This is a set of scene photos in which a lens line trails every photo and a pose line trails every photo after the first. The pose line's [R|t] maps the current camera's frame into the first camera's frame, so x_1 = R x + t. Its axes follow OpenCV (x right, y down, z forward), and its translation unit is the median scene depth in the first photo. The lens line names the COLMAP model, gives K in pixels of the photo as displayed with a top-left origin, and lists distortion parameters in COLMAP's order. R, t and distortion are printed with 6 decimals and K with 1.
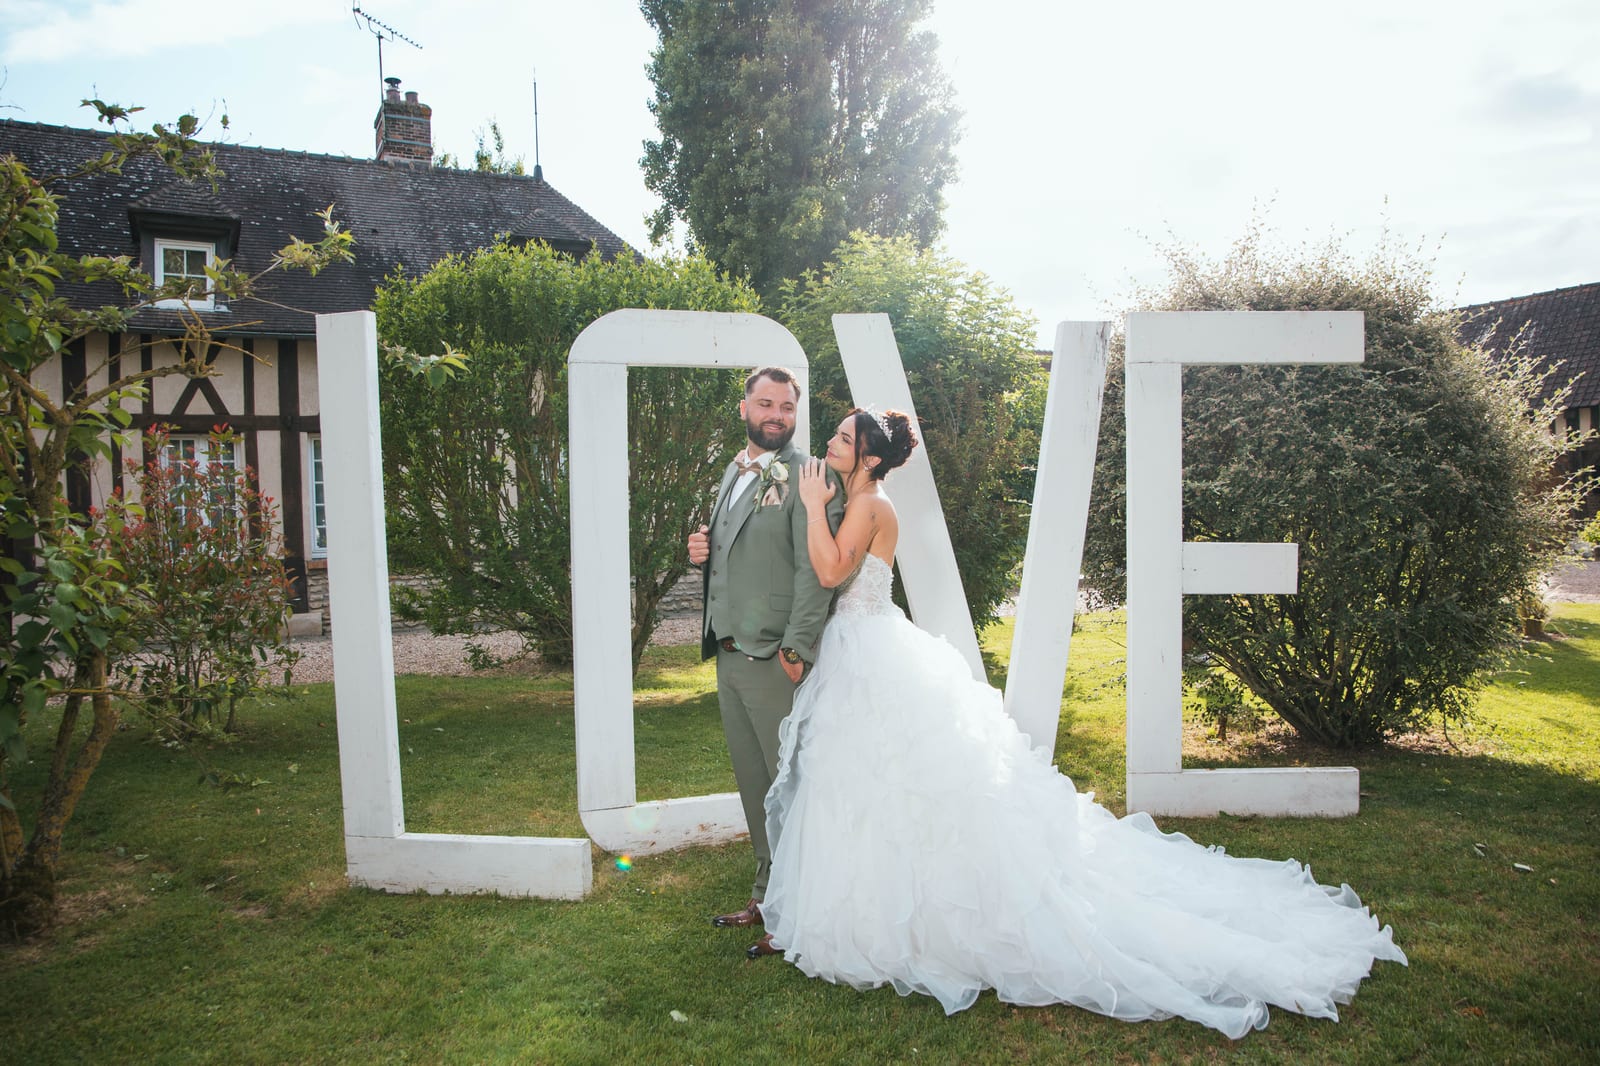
lens RADIAL K [[1205.3, 0, 839.3], [0, 1205.3, 555.0], [0, 0, 1]] dist [-0.091698, 0.073807]
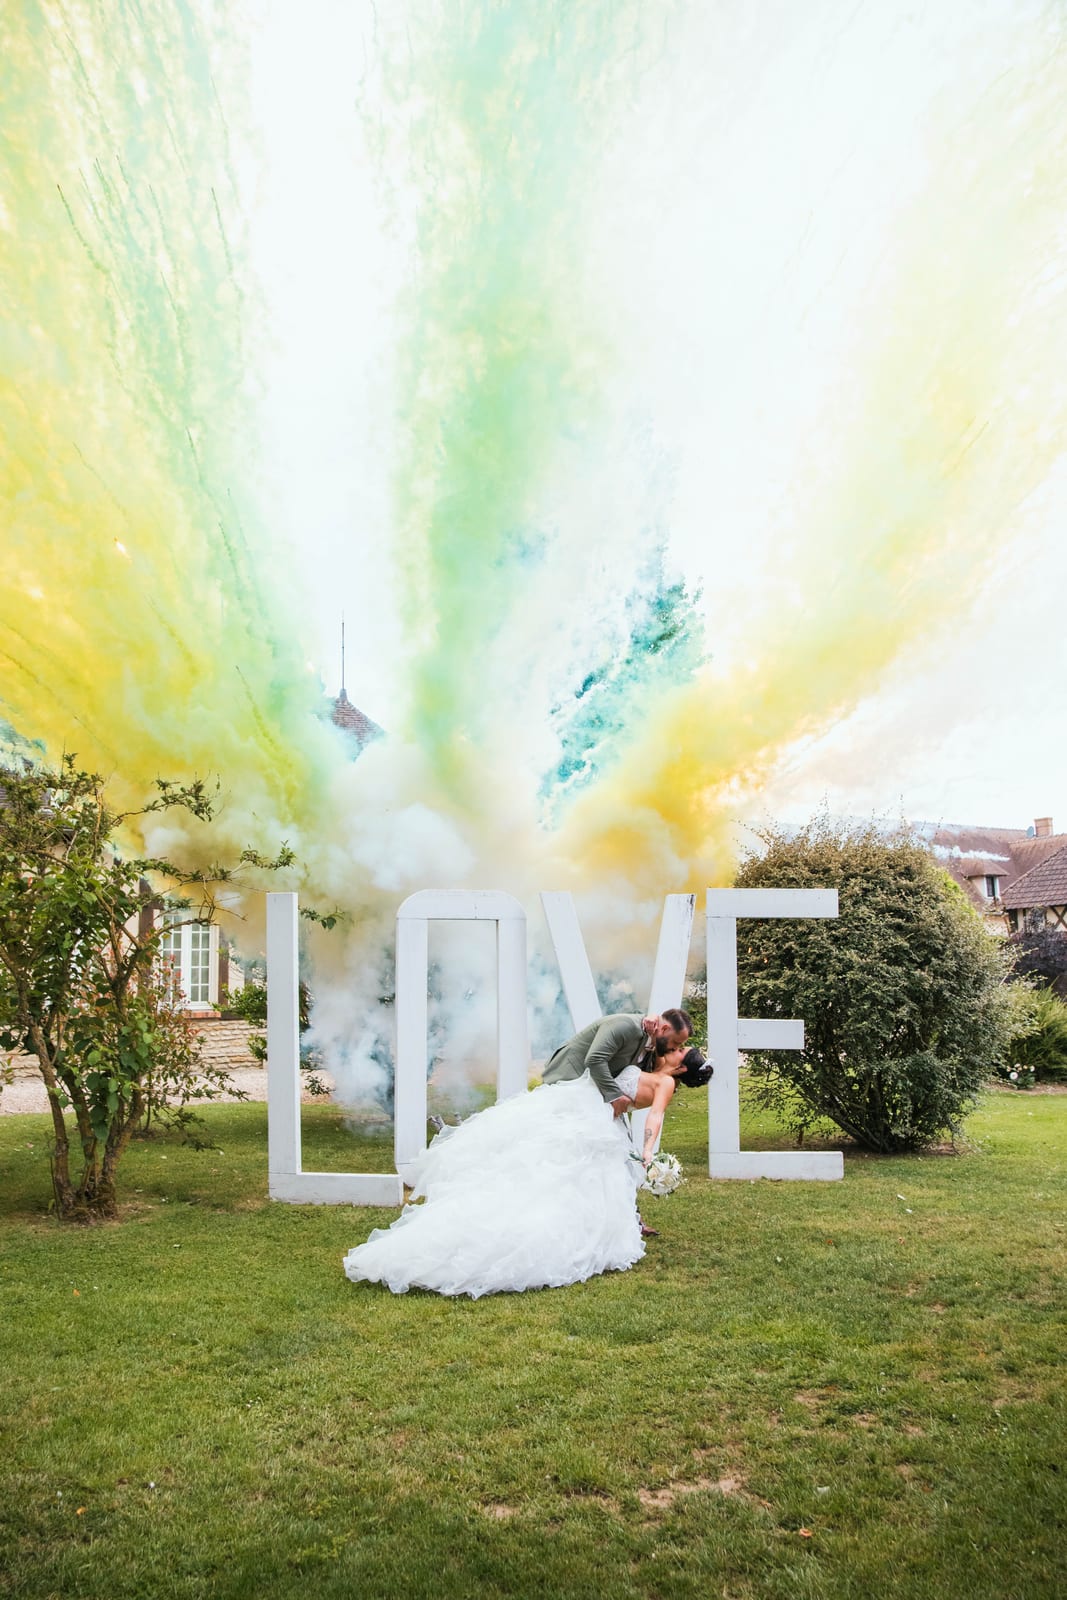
lens RADIAL K [[1205.3, 0, 538.4], [0, 1205.3, 826.3], [0, 0, 1]] dist [-0.091698, 0.073807]
pose [[0.998084, 0.005971, -0.061582, 0.102004], [-0.015195, 0.988505, -0.150425, -0.021476], [0.059976, 0.151072, 0.986702, -0.795310]]
